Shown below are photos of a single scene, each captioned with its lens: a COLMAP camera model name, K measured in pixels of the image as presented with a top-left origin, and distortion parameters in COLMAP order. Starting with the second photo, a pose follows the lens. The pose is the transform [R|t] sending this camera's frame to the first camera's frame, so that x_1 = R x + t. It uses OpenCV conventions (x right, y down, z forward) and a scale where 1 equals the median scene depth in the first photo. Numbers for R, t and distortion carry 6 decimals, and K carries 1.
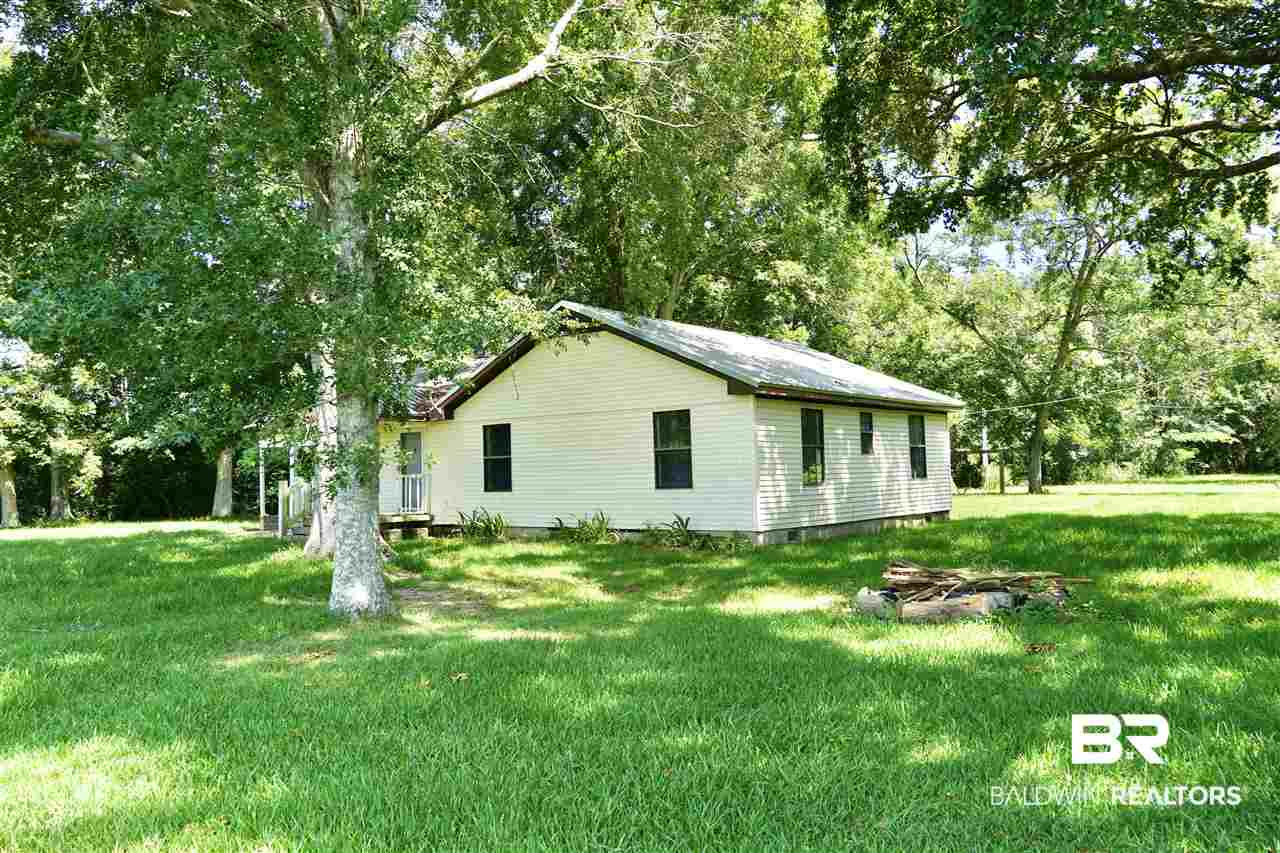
lens RADIAL K [[979.2, 0, 634.8], [0, 979.2, 428.4], [0, 0, 1]] dist [-0.005383, 0.007269]
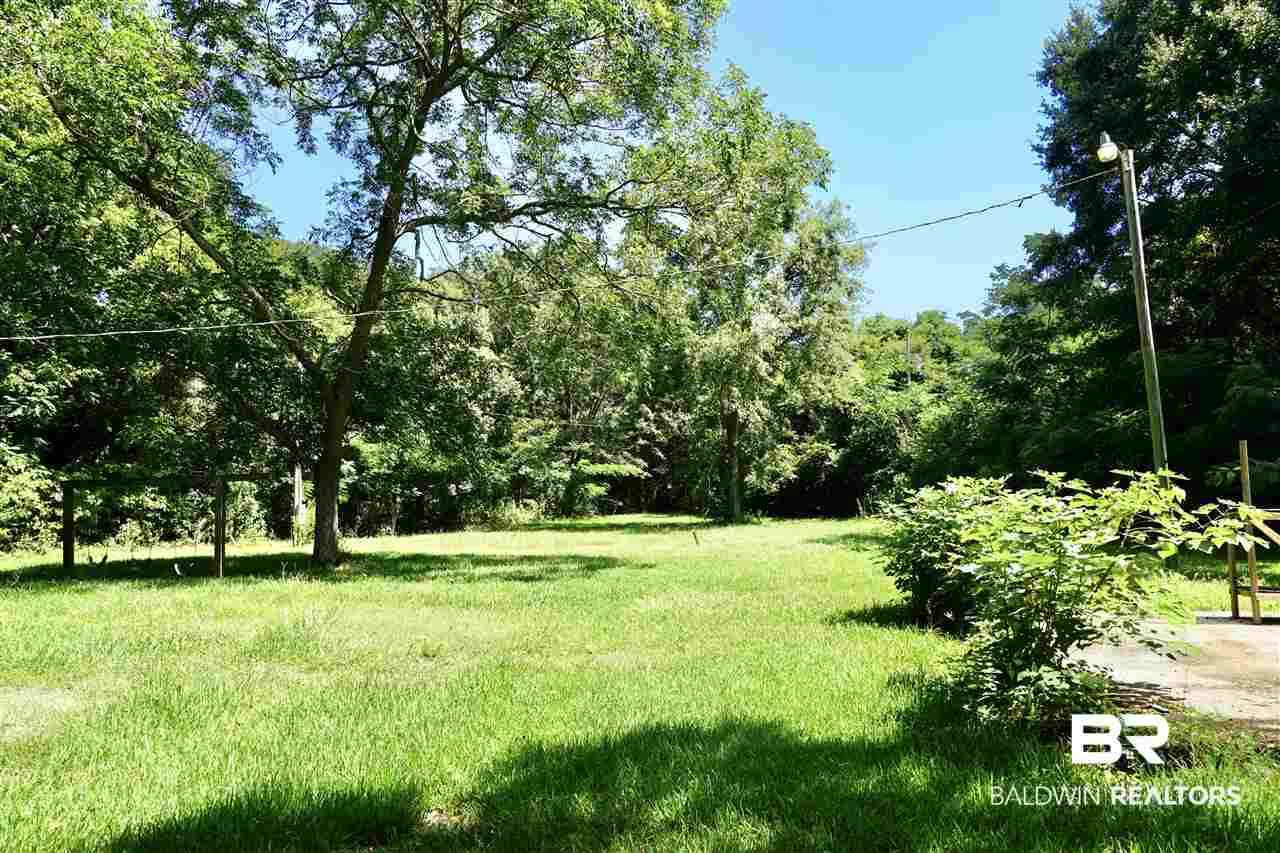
lens RADIAL K [[979.2, 0, 634.8], [0, 979.2, 428.4], [0, 0, 1]] dist [-0.005383, 0.007269]
pose [[0.859315, 0.044032, 0.509548, 0.542935], [-0.026833, 0.998796, -0.041058, 0.023676], [-0.510743, 0.021609, 0.859462, 0.878232]]
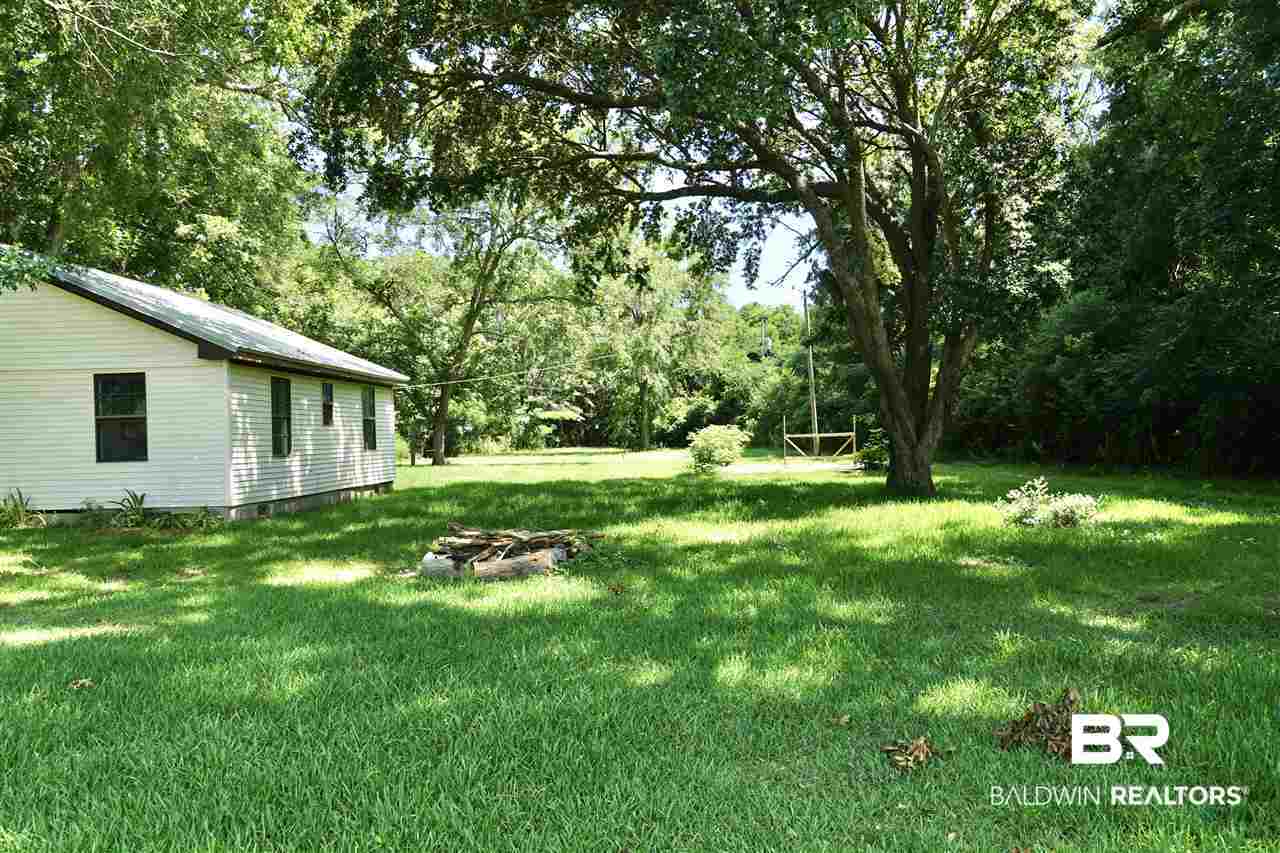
lens RADIAL K [[979.2, 0, 634.8], [0, 979.2, 428.4], [0, 0, 1]] dist [-0.005383, 0.007269]
pose [[0.809968, 0.011040, 0.586371, -0.093655], [-0.026808, 0.999475, 0.018212, 0.002835], [-0.585862, -0.030470, 0.809838, 0.016080]]
